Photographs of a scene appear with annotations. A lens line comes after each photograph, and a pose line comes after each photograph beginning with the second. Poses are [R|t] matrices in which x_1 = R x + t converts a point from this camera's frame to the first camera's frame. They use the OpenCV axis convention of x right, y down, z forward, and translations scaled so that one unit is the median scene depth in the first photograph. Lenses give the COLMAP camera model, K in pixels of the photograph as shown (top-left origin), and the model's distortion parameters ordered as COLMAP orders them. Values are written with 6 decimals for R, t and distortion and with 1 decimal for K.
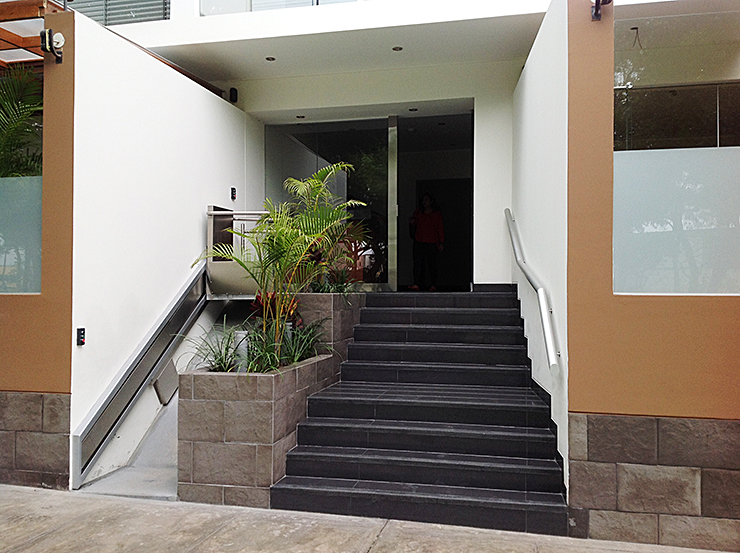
lens RADIAL K [[694.5, 0, 366.0], [0, 694.5, 279.4], [0, 0, 1]] dist [0.151846, -0.290189]
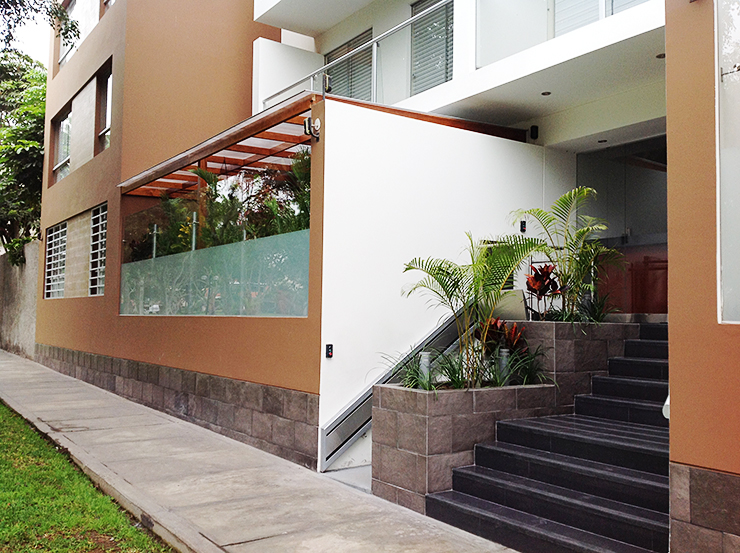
lens RADIAL K [[694.5, 0, 366.0], [0, 694.5, 279.4], [0, 0, 1]] dist [0.151846, -0.290189]
pose [[0.750910, -0.026213, -0.659884, 0.486833], [-0.006341, 0.998880, -0.046896, 0.010432], [0.660374, 0.039399, 0.749902, 0.096552]]
